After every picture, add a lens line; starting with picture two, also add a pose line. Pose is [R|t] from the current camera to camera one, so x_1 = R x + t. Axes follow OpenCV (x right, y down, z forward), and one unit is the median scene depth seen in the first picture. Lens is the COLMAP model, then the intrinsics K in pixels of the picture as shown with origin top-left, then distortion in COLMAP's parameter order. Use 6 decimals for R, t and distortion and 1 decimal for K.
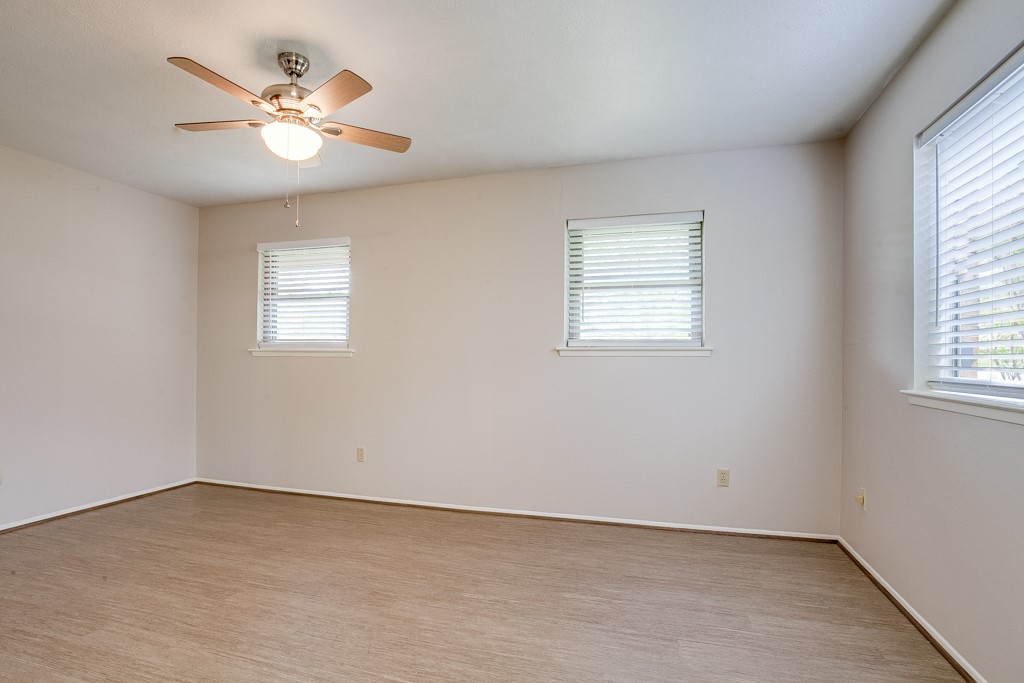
lens RADIAL K [[516.0, 0, 516.8], [0, 516.0, 341.6], [0, 0, 1]] dist [-0.062346, 0.021096]
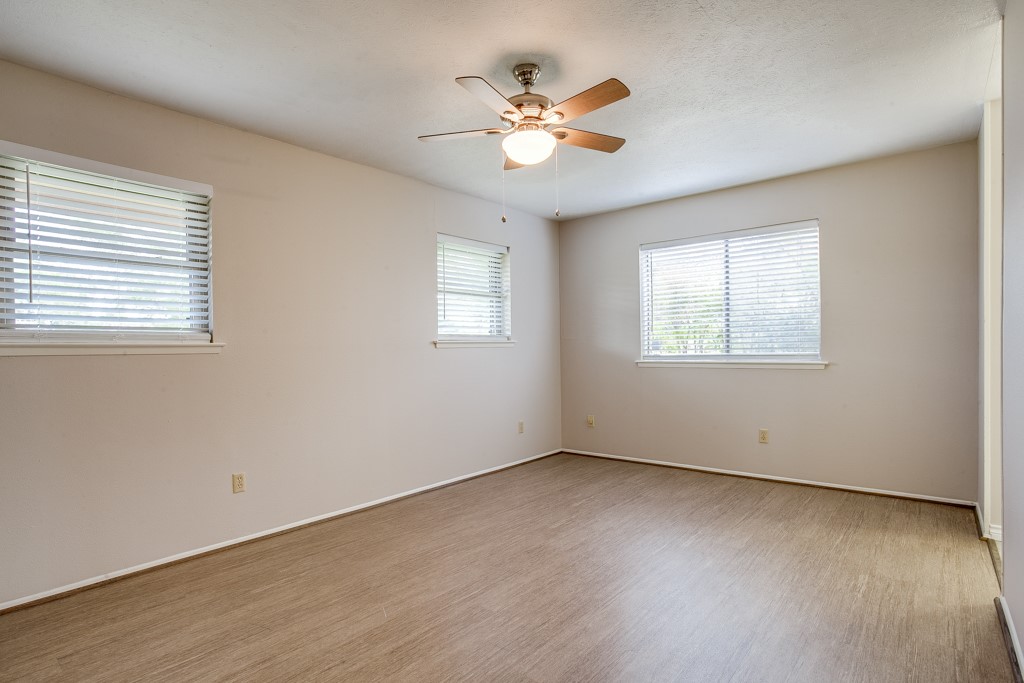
lens RADIAL K [[516.0, 0, 516.8], [0, 516.0, 341.6], [0, 0, 1]] dist [-0.062346, 0.021096]
pose [[0.393063, -0.002935, 0.919507, -1.037787], [-0.019803, 0.999736, 0.011657, -0.004300], [-0.919298, -0.022791, 0.392901, 0.426240]]
